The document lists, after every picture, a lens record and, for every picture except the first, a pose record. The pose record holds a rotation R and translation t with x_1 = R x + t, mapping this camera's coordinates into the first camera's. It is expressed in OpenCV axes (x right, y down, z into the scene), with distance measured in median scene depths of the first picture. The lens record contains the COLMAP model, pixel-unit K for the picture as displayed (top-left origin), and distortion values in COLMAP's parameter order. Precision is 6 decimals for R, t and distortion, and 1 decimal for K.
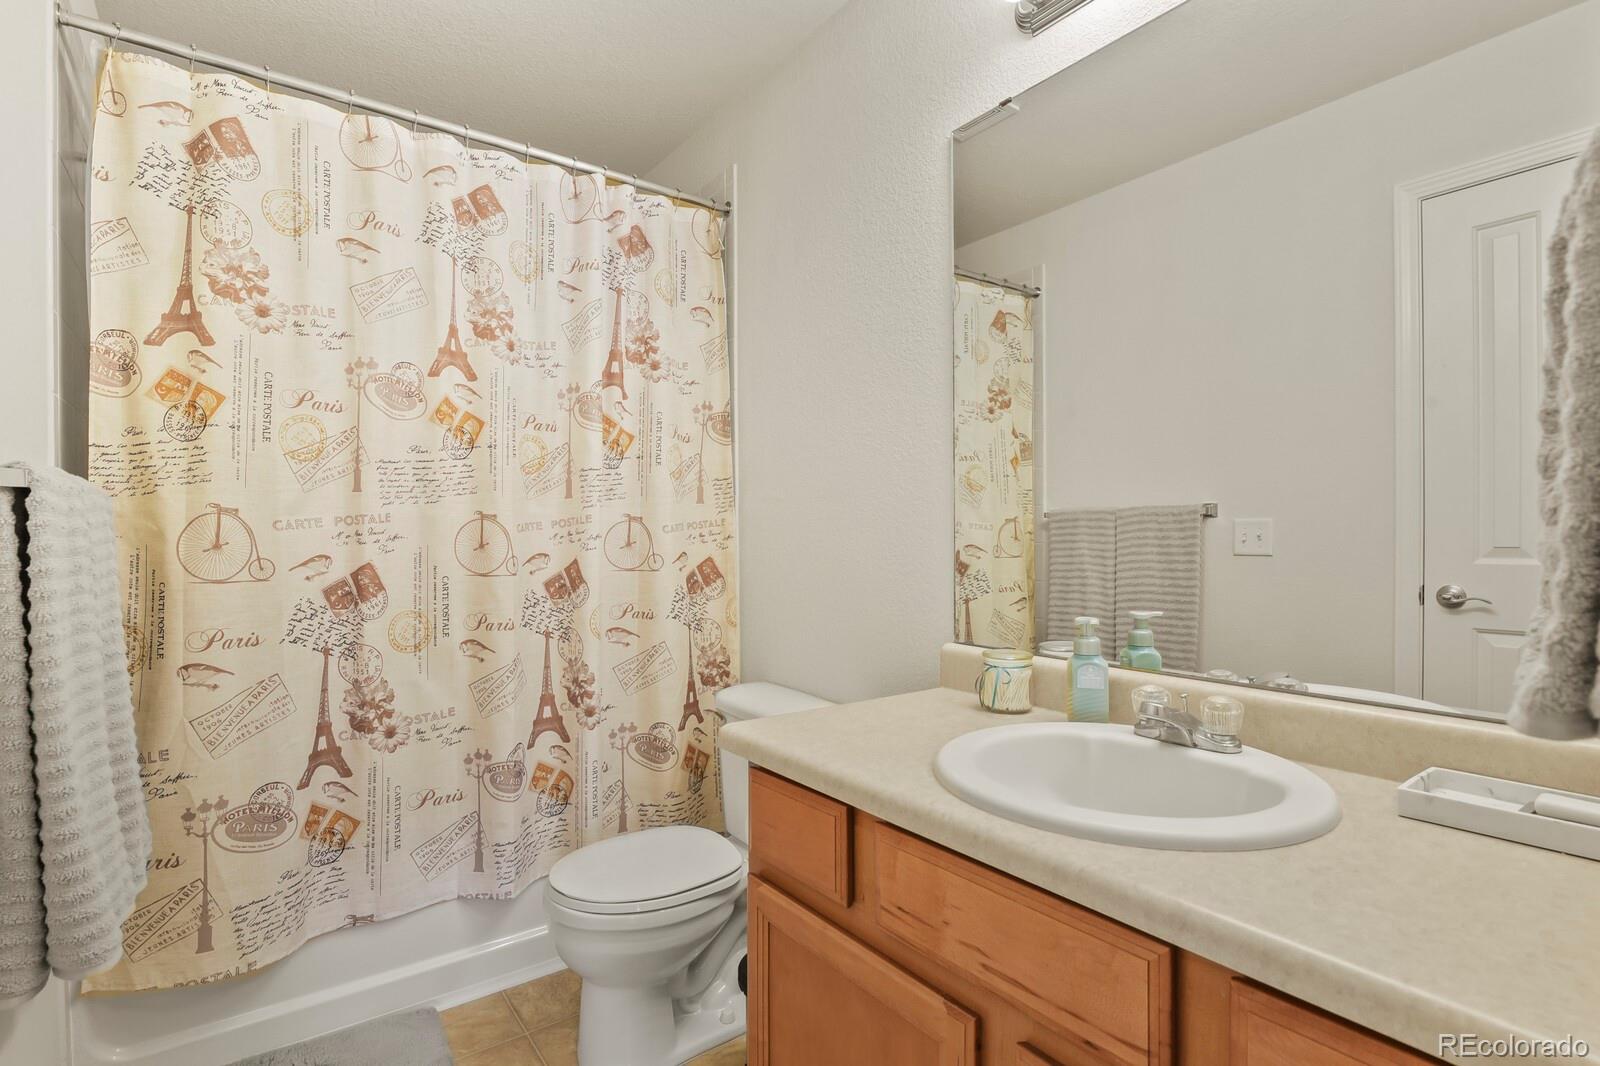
lens RADIAL K [[772.2, 0, 804.8], [0, 772.2, 541.0], [0, 0, 1]] dist [-0.002673, -0.003933]
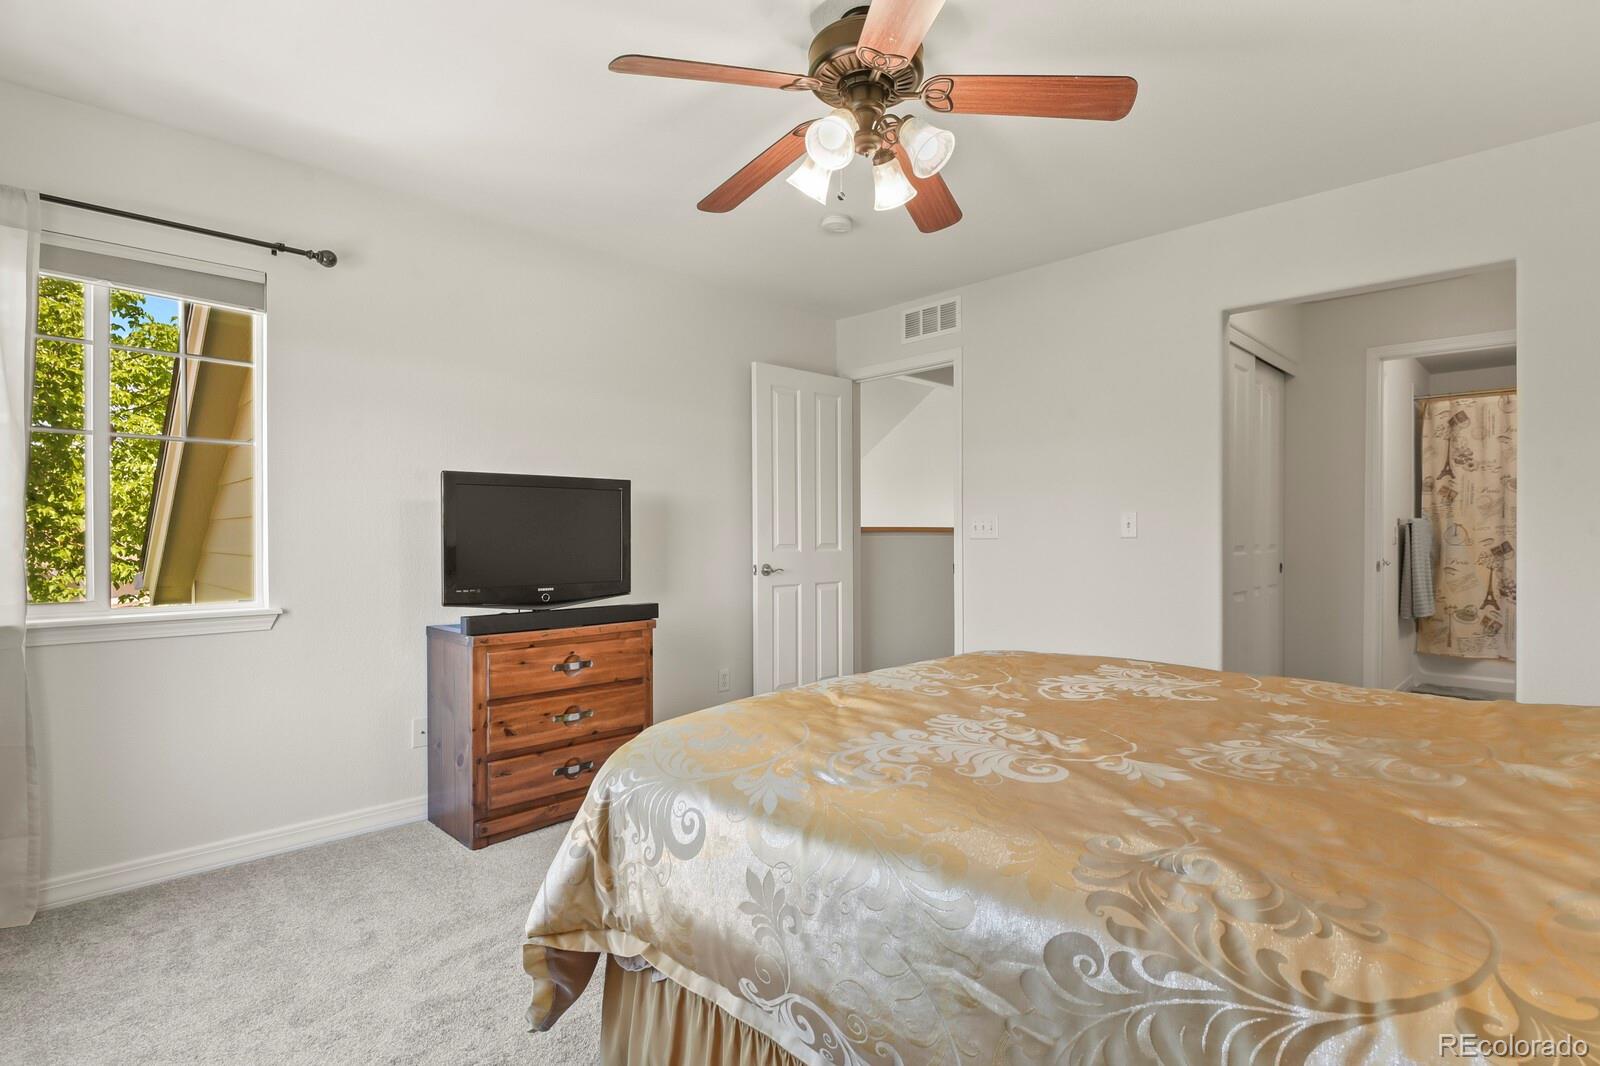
lens RADIAL K [[772.2, 0, 802.7], [0, 772.2, 537.7], [0, 0, 1]] dist [-0.002673, -0.003933]
pose [[0.154740, 0.012629, -0.987875, 2.232657], [-0.005020, 0.999915, 0.011997, -0.008261], [0.987943, 0.003102, 0.154790, -2.476027]]
